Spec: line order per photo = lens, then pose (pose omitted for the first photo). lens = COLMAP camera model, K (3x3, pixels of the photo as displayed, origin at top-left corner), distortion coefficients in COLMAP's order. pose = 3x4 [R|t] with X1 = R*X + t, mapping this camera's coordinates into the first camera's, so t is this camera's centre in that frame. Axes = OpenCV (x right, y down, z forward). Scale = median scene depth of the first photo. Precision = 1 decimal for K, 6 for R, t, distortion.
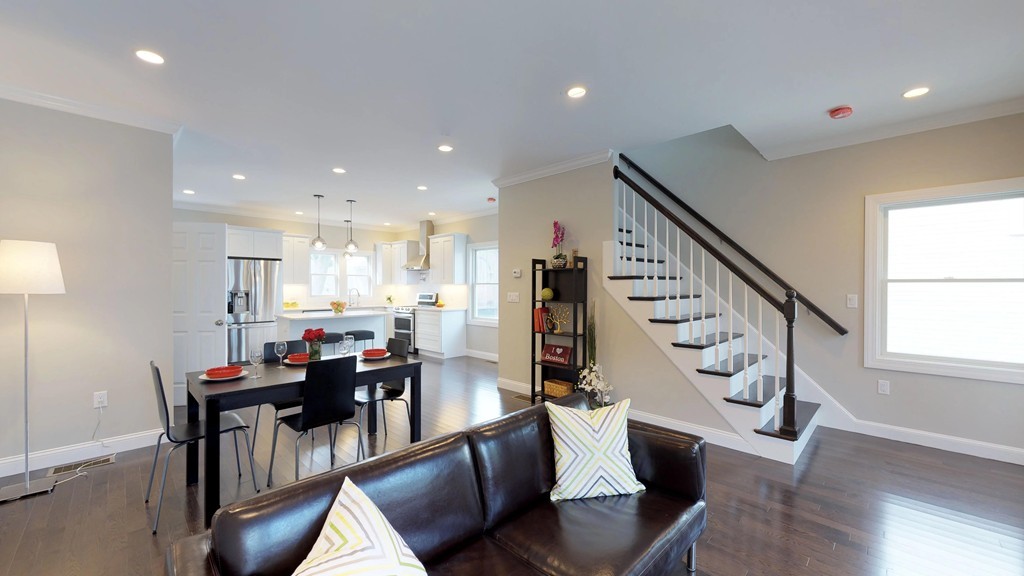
lens RADIAL K [[390.1, 0, 512.3], [0, 390.1, 289.4], [0, 0, 1]] dist [0.001290, -0.000192]
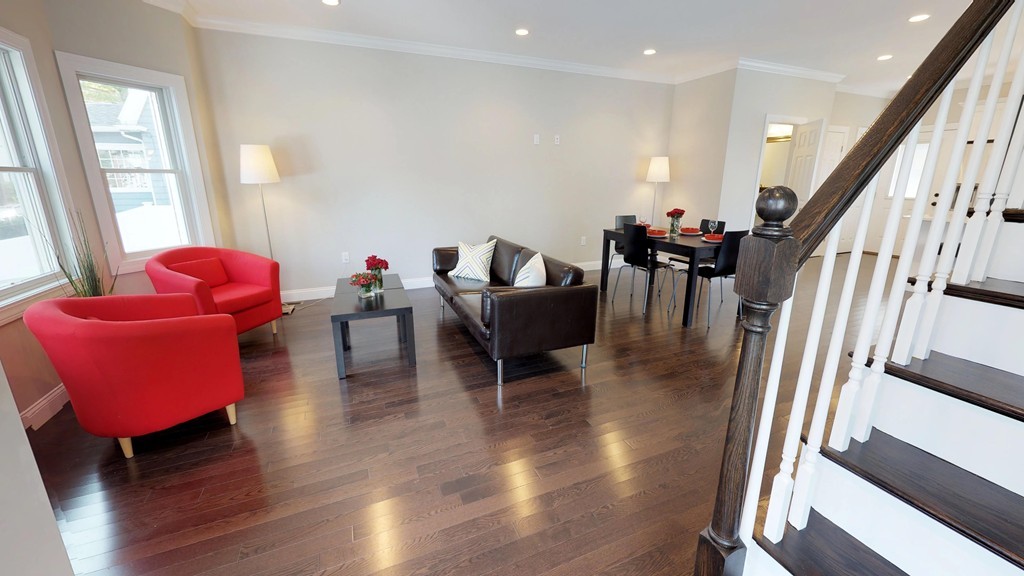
lens RADIAL K [[396.0, 0, 513.4], [0, 396.0, 280.0], [0, 0, 1]] dist [0.000938, 0.000077]
pose [[-0.373006, 0.226646, -0.899721, 0.717402], [-0.006217, 0.969074, 0.246693, -0.000229], [0.927808, 0.097612, -0.360061, 0.672040]]
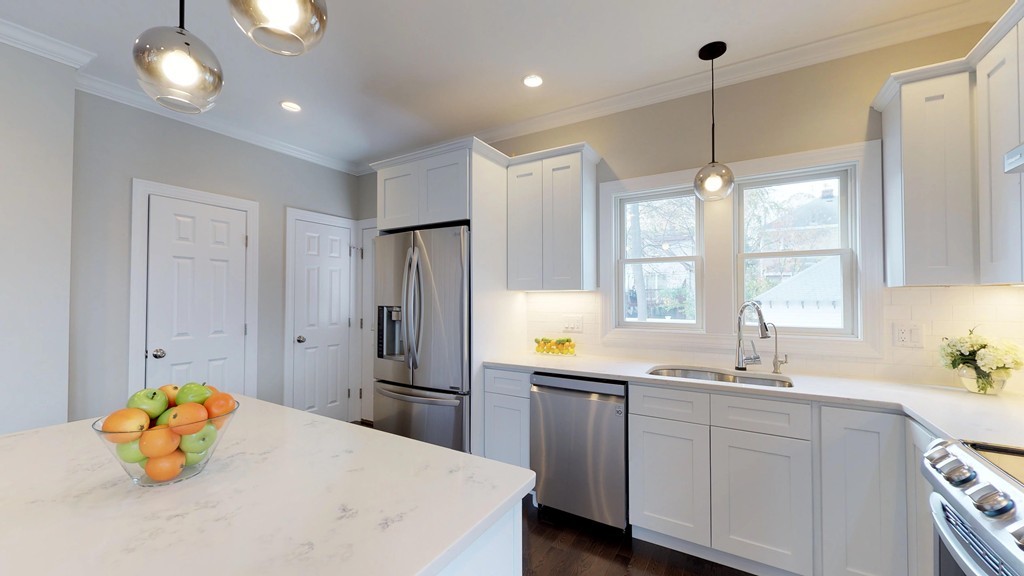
lens RADIAL K [[390.1, 0, 512.3], [0, 390.1, 289.4], [0, 0, 1]] dist [0.001290, -0.000192]
pose [[0.230165, -0.021728, -0.972909, -0.390994], [-0.005992, 0.999700, -0.023744, -0.009119], [0.973133, 0.011294, 0.229966, 1.596285]]
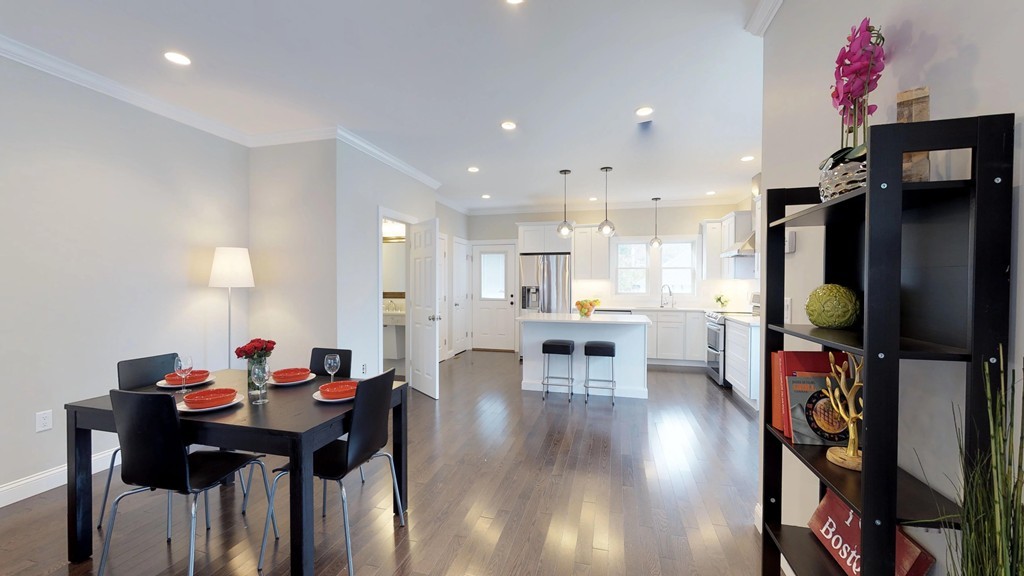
lens RADIAL K [[390.1, 0, 512.3], [0, 390.1, 289.4], [0, 0, 1]] dist [0.001290, -0.000192]
pose [[0.496329, 0.013939, -0.868023, 0.231338], [-0.005826, 0.999902, 0.012725, -0.002993], [0.868115, -0.001259, 0.496362, 0.711205]]
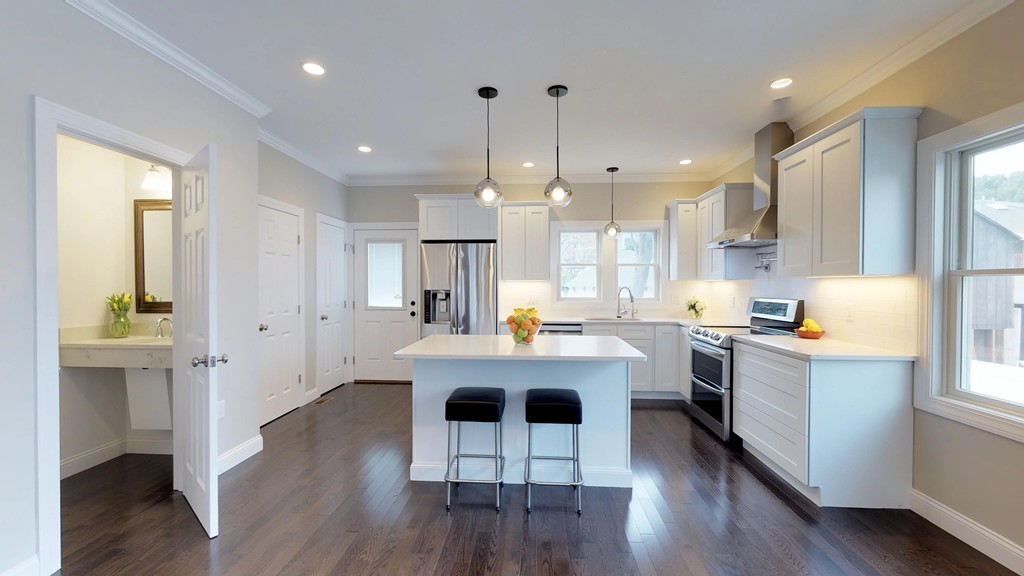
lens RADIAL K [[390.1, 0, 512.3], [0, 390.1, 289.4], [0, 0, 1]] dist [0.001290, -0.000192]
pose [[0.654392, 0.008723, -0.756105, -0.168244], [-0.004645, 0.999961, 0.007516, -0.005514], [0.756141, -0.001406, 0.654407, 1.018682]]
